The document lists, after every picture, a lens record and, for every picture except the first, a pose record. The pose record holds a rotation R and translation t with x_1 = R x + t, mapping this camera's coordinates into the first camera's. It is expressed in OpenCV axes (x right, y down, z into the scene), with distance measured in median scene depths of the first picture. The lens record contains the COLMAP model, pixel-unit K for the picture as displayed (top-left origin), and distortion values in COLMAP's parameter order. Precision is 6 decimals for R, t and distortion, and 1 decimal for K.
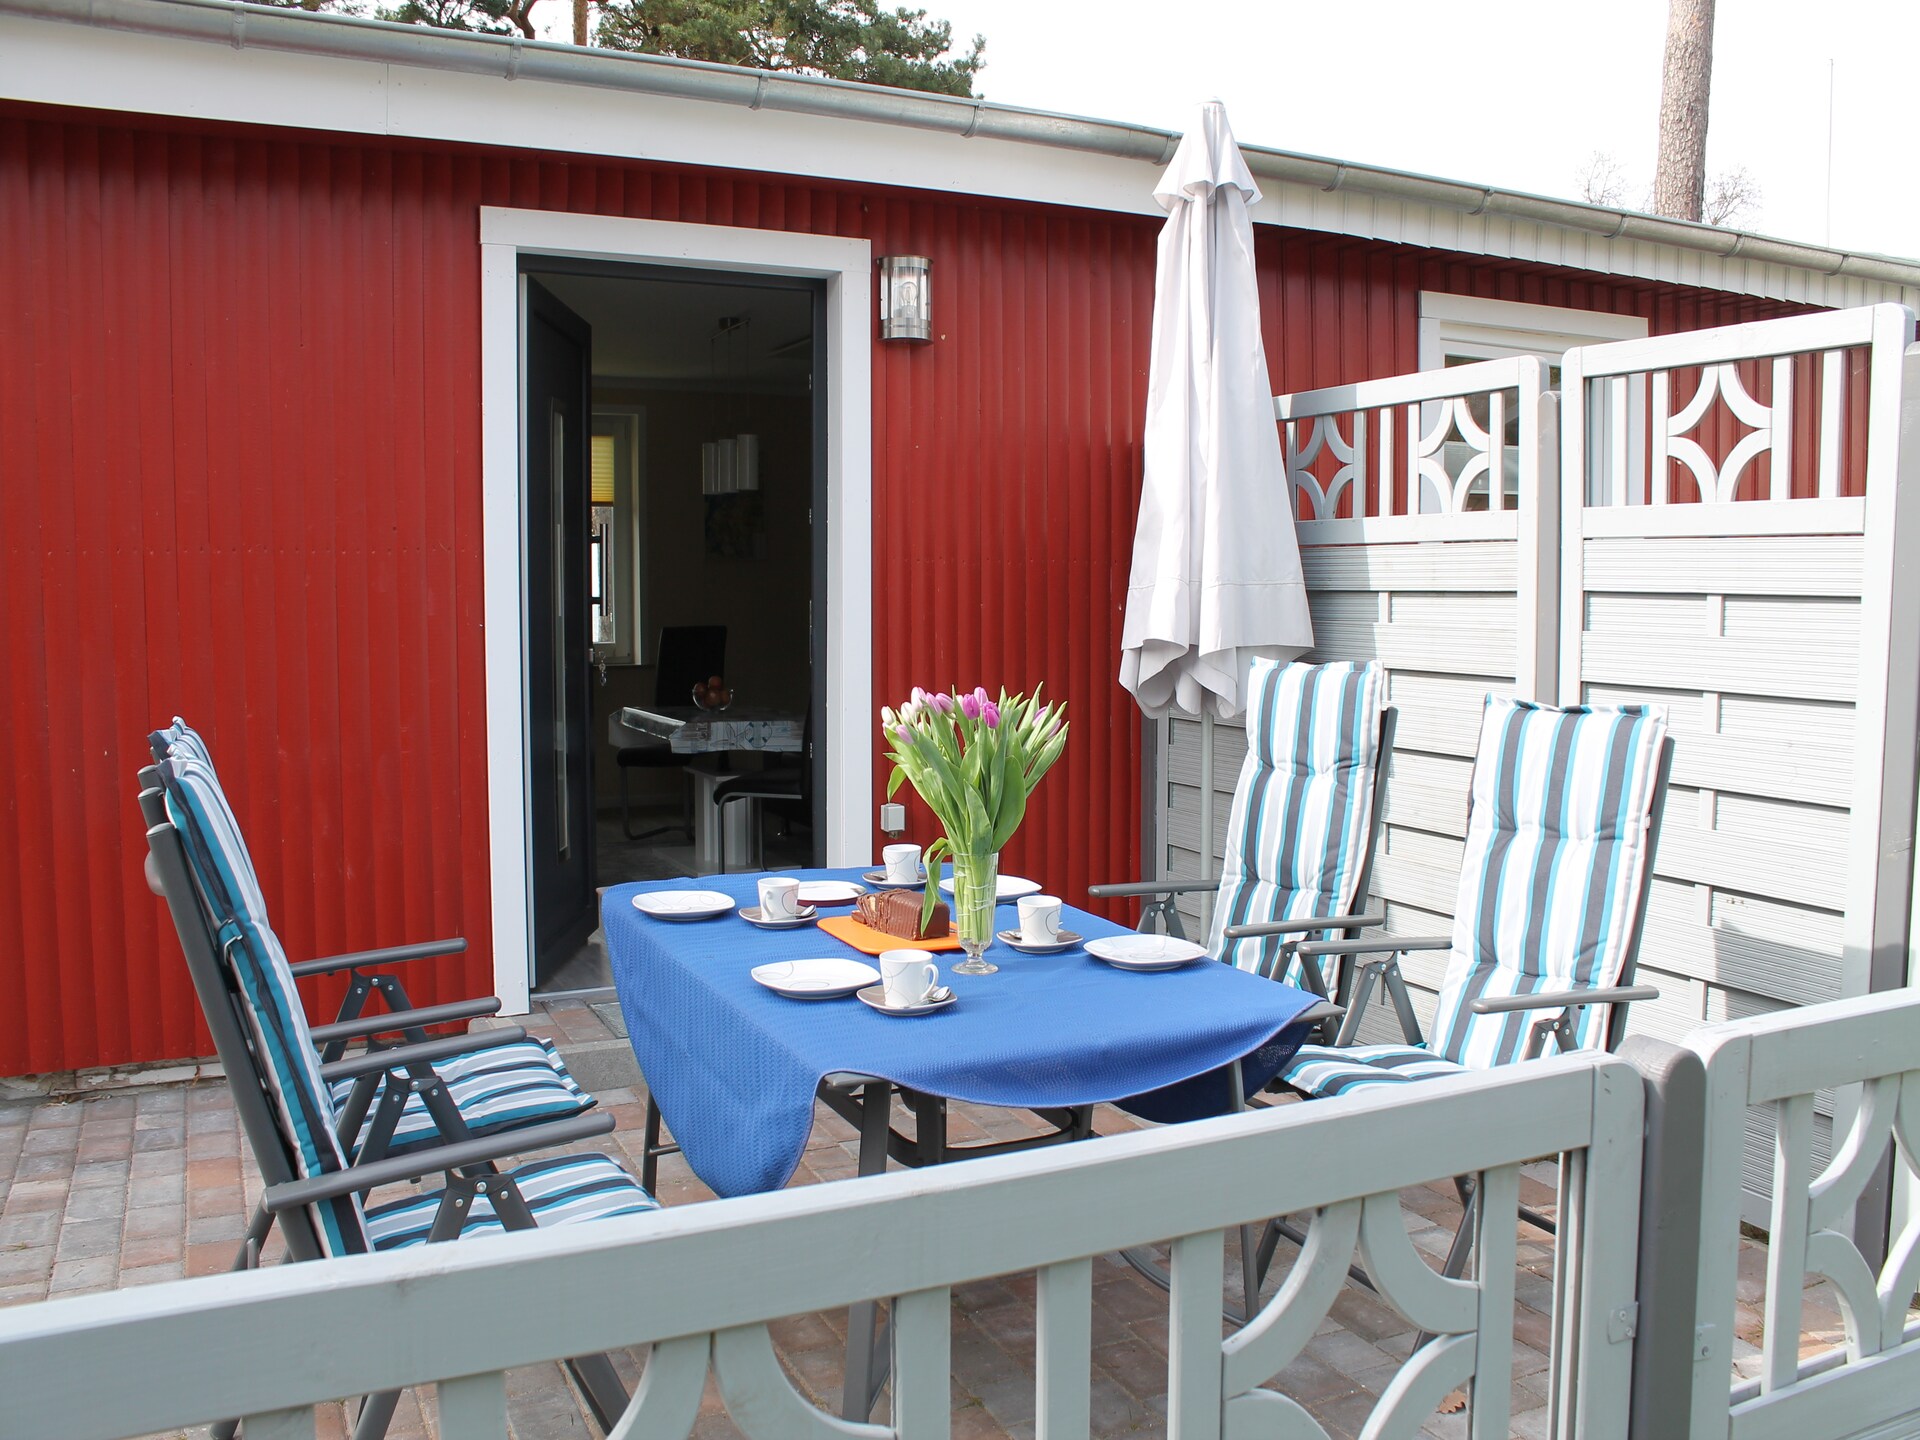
lens RADIAL K [[1654.9, 0, 959.7], [0, 1654.9, 688.1], [0, 0, 1]] dist [-0.165661, 0.147039]
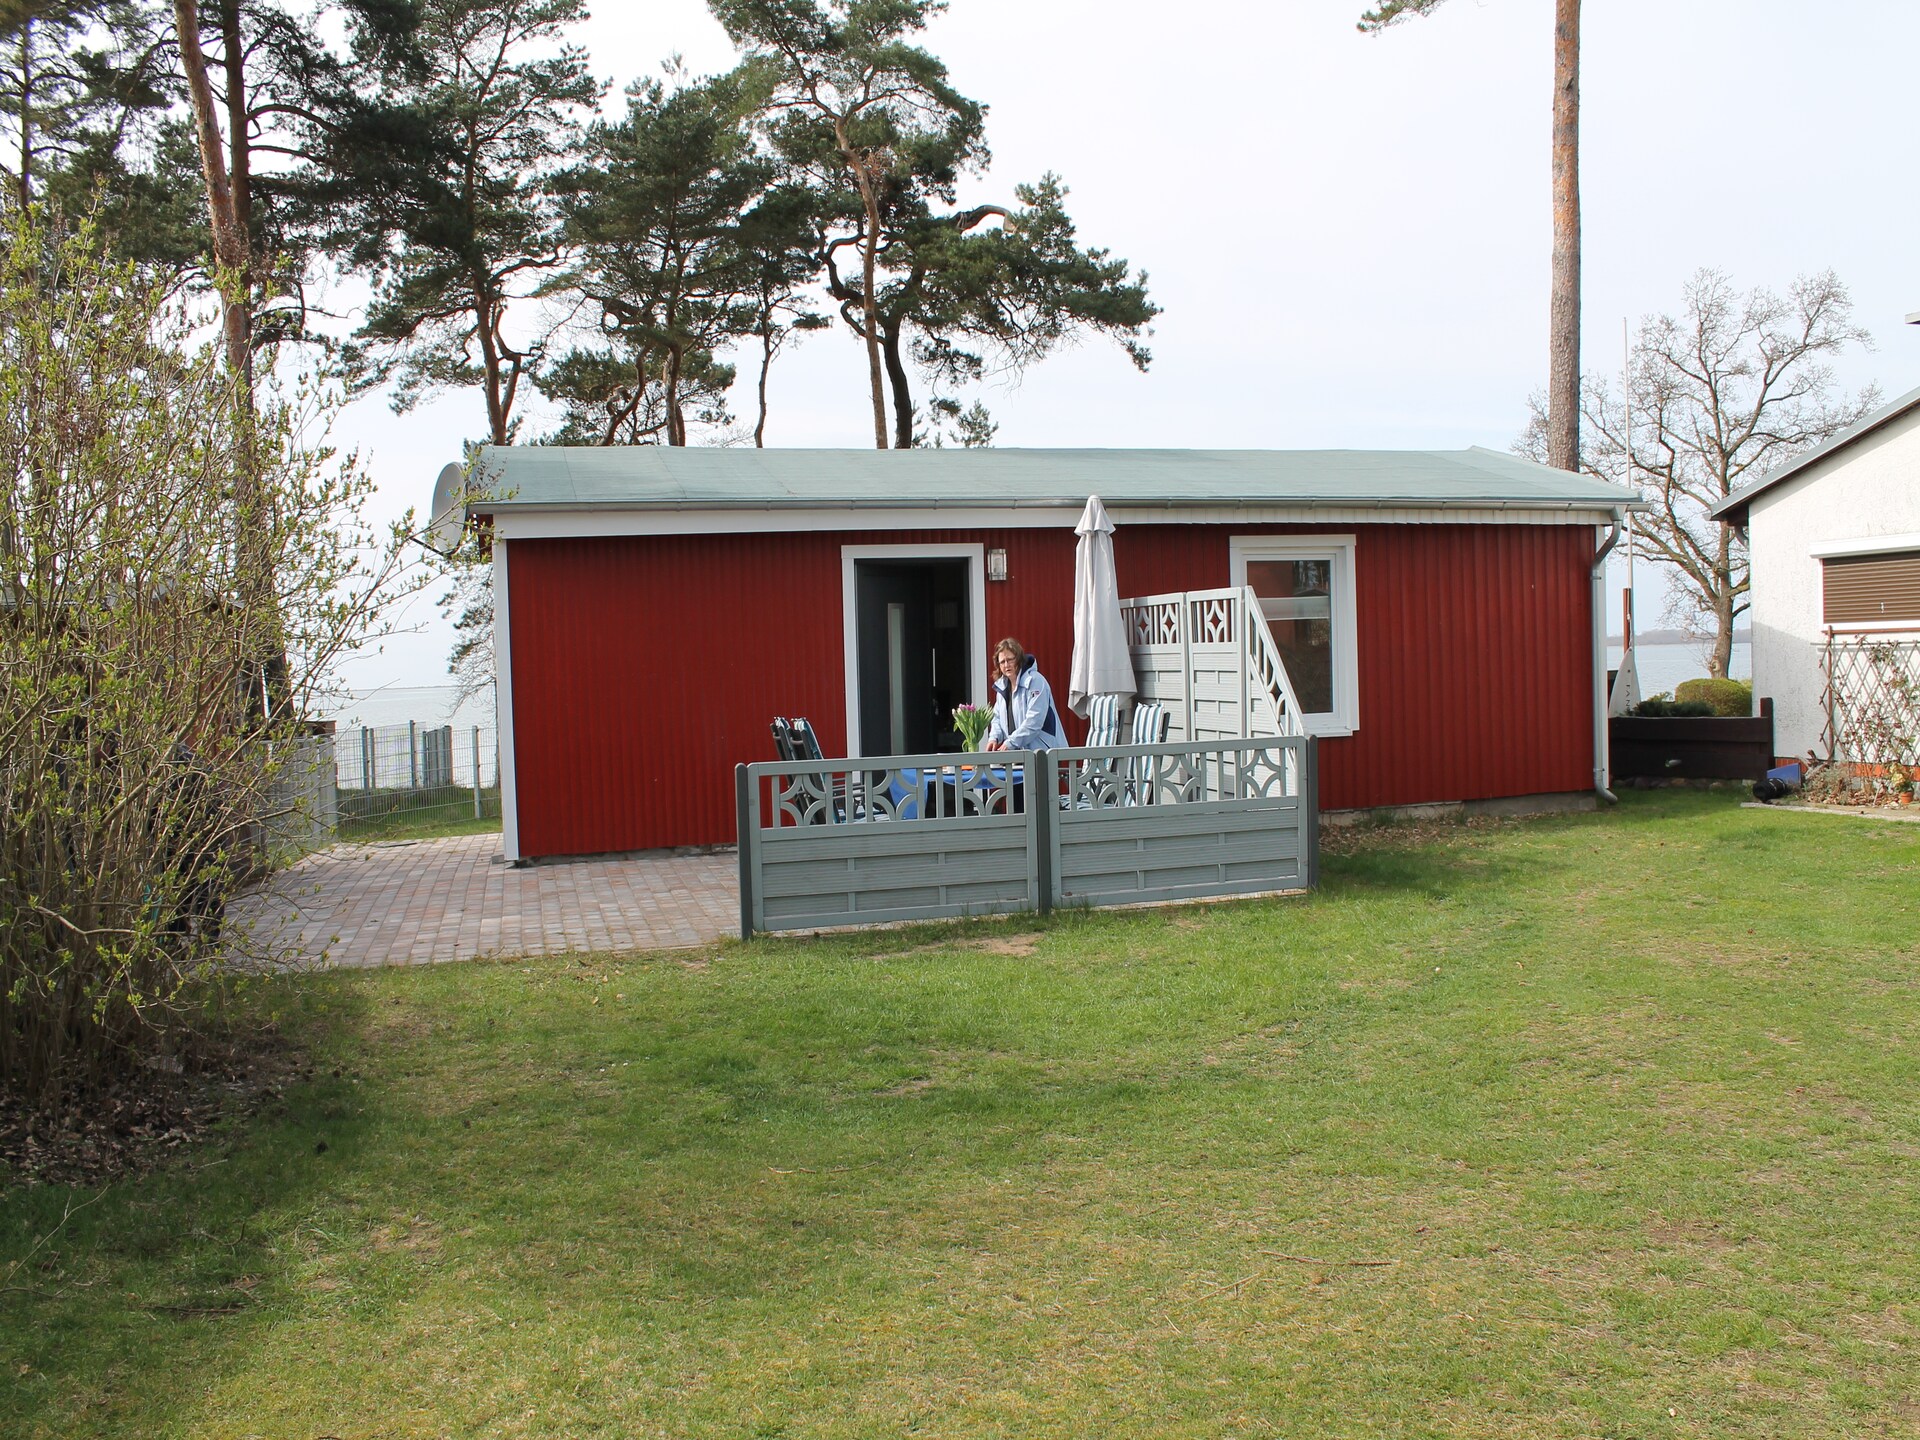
lens RADIAL K [[1654.9, 0, 958.4], [0, 1654.9, 737.1], [0, 0, 1]] dist [-0.165661, 0.147039]
pose [[0.982809, -0.024406, -0.183003, 0.436033], [0.023118, 0.999691, -0.009168, 0.073392], [0.183170, 0.004780, 0.983070, -1.844667]]
